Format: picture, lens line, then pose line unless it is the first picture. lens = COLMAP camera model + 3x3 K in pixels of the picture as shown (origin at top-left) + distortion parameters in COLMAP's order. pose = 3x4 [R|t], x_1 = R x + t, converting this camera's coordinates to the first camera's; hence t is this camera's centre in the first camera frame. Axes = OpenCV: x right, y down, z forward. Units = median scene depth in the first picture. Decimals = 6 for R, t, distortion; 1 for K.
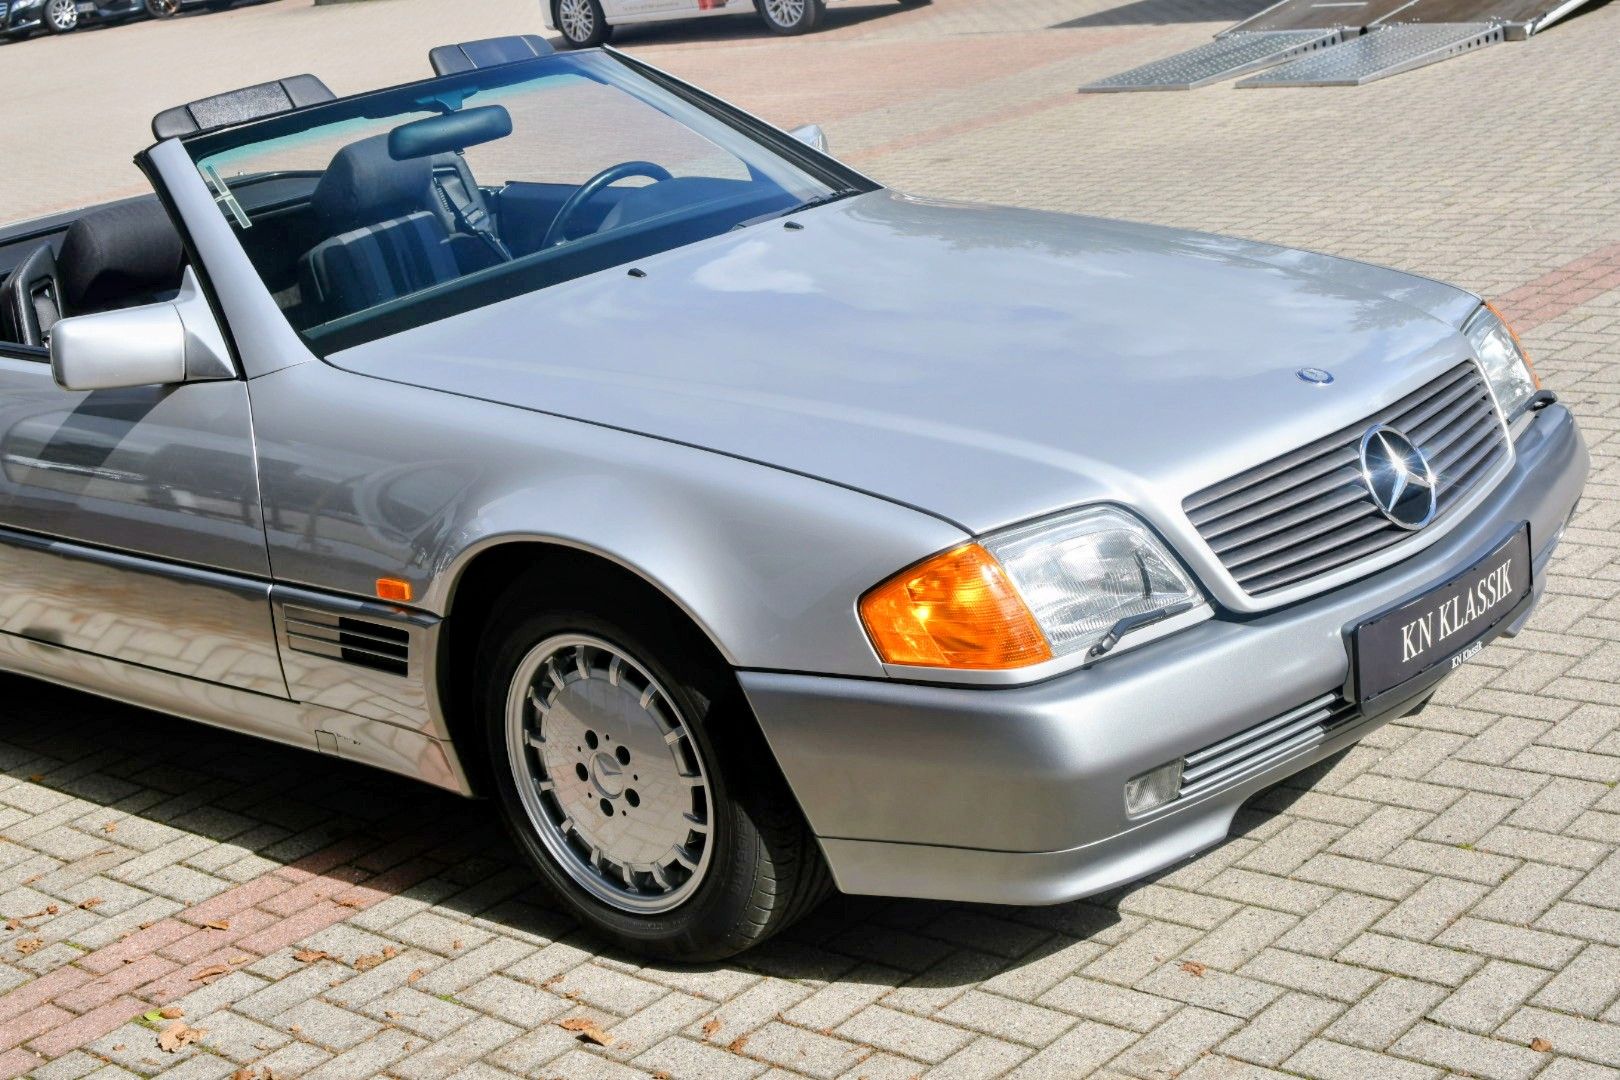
lens RADIAL K [[2499.3, 0, 810.0], [0, 2499.3, 540.0], [0, 0, 1]] dist [-0.193089, 0.214363]
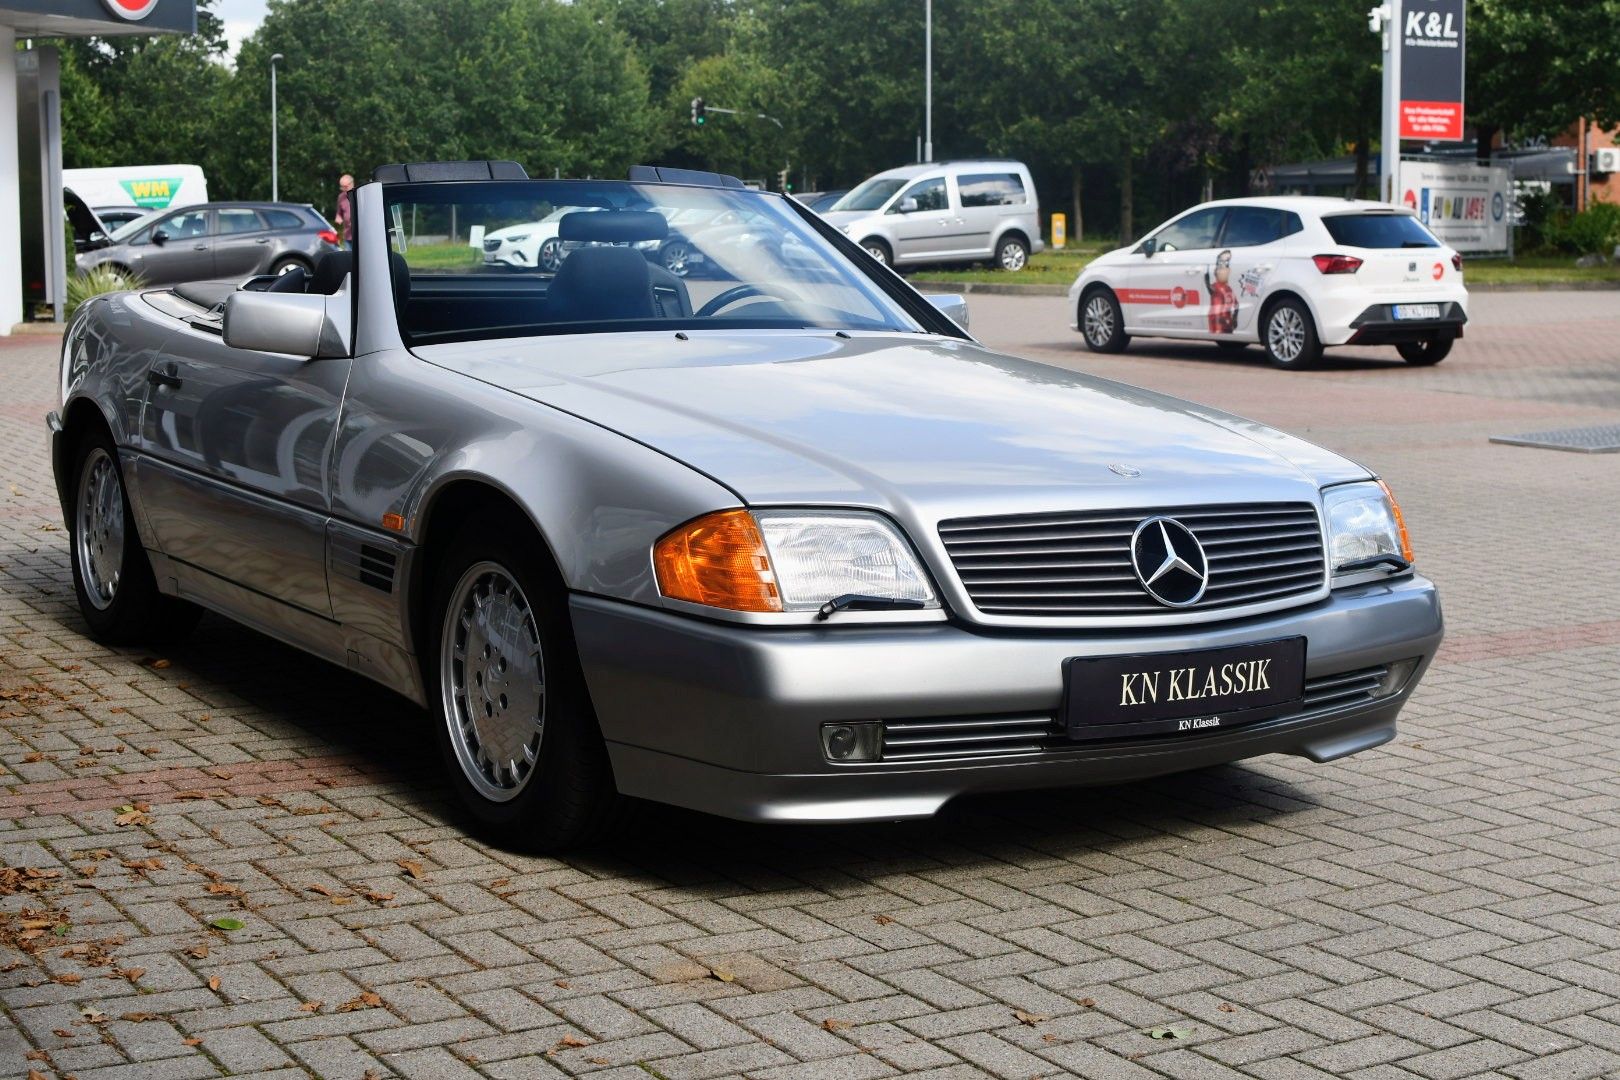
lens RADIAL K [[2499.3, 0, 810.0], [0, 2499.3, 540.0], [0, 0, 1]] dist [-0.193089, 0.214363]
pose [[0.952446, 0.183372, -0.243356, 0.359099], [-0.215392, 0.970080, -0.112032, 0.131869], [0.215531, 0.159121, 0.963445, -0.165355]]
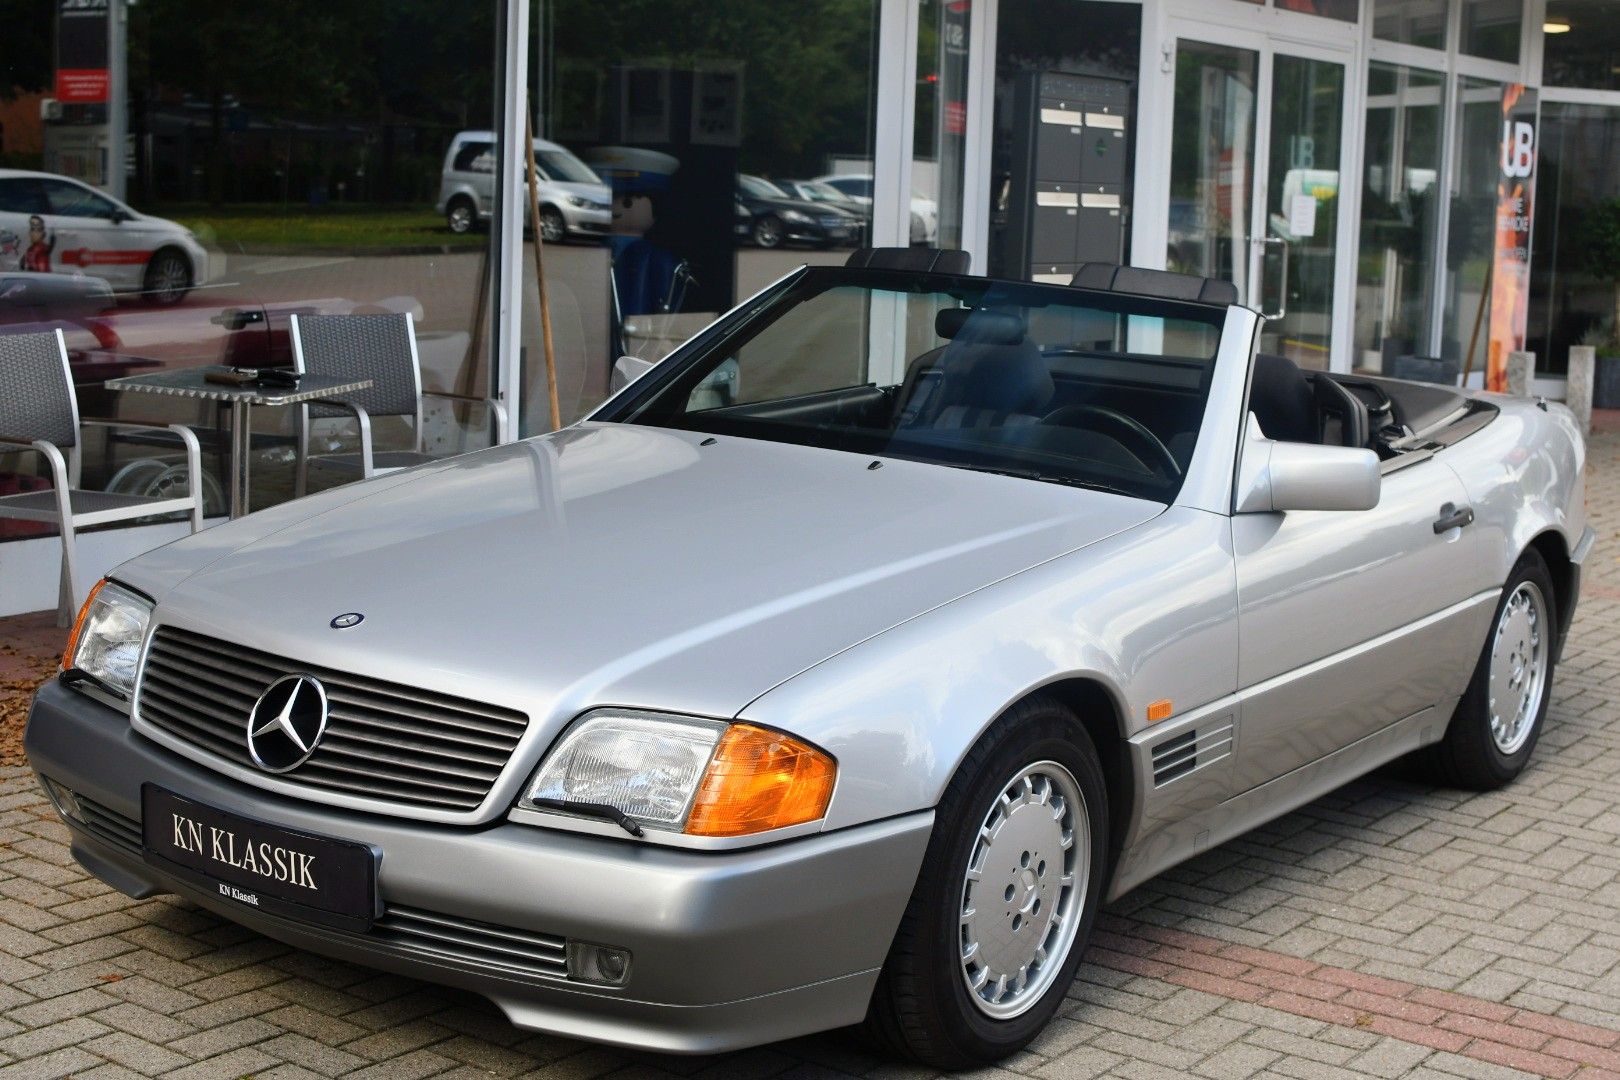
lens RADIAL K [[2499.3, 0, 810.0], [0, 2499.3, 540.0], [0, 0, 1]] dist [-0.193089, 0.214363]
pose [[0.117080, 0.298131, -0.947317, 1.257141], [-0.340224, 0.908198, 0.243771, -0.435907], [0.933027, 0.293759, 0.207763, 0.962928]]
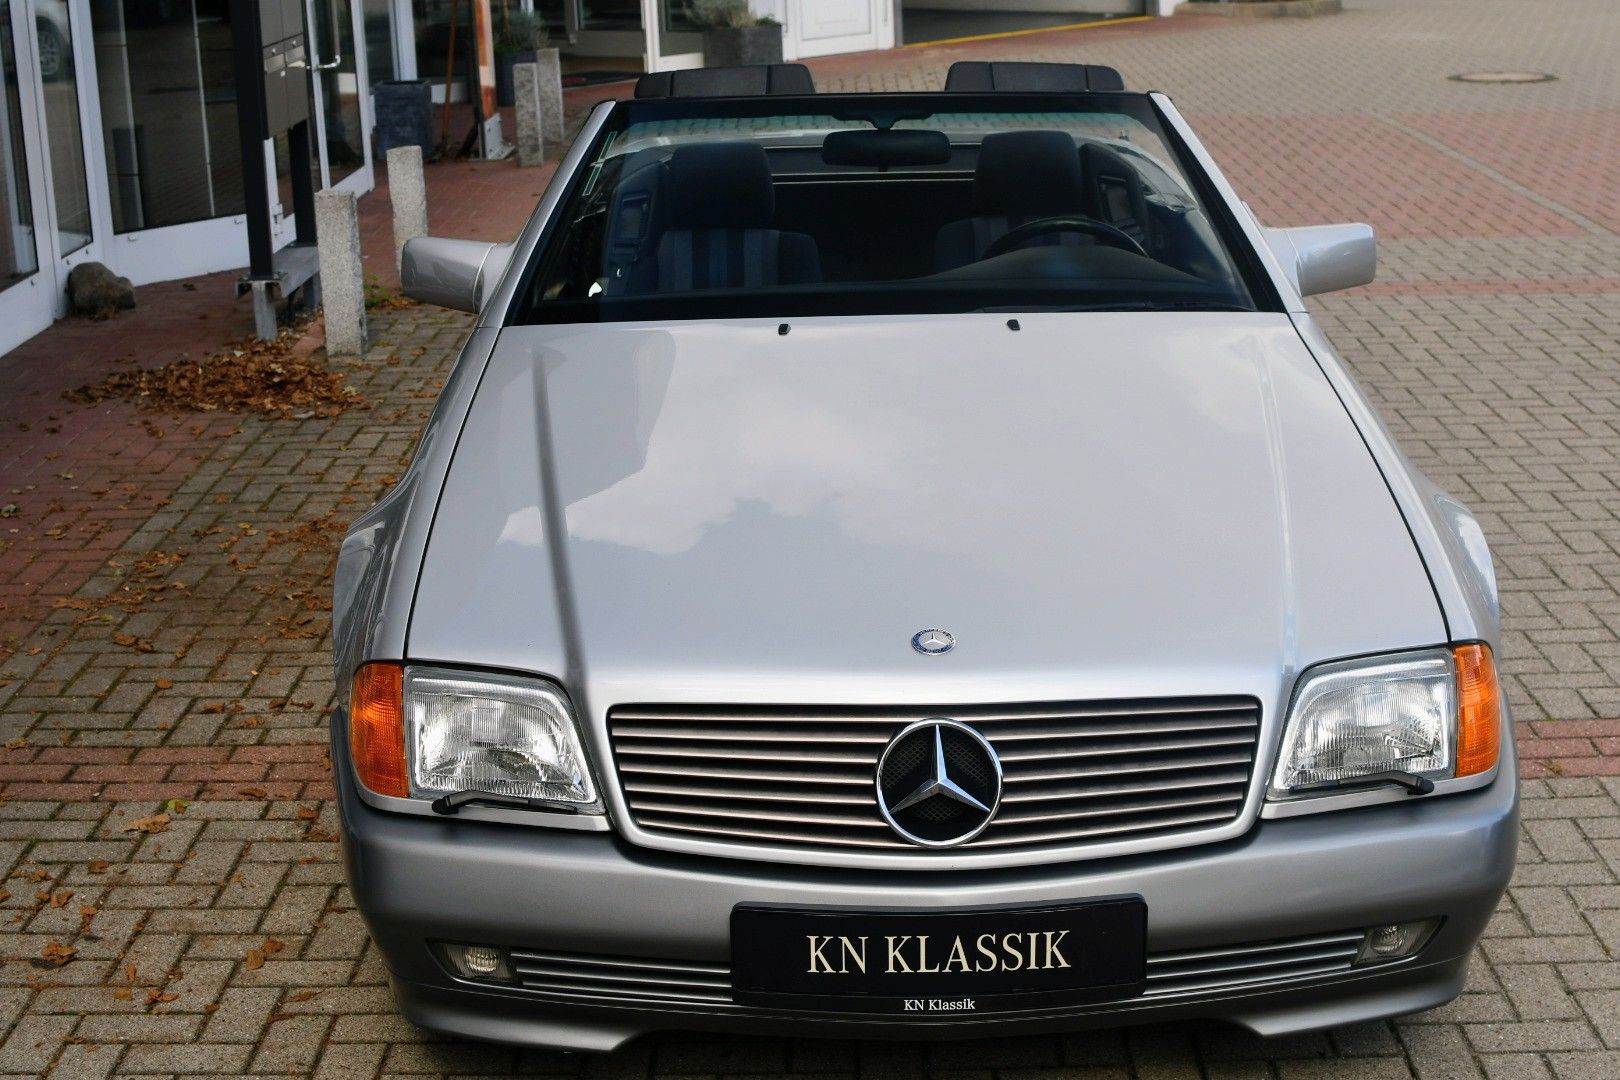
lens RADIAL K [[2499.3, 0, 810.0], [0, 2499.3, 540.0], [0, 0, 1]] dist [-0.193089, 0.214363]
pose [[0.668400, 0.318328, -0.672242, 0.764774], [-0.273353, 0.945673, 0.176015, -0.246231], [0.691751, 0.066111, 0.719103, 0.336355]]
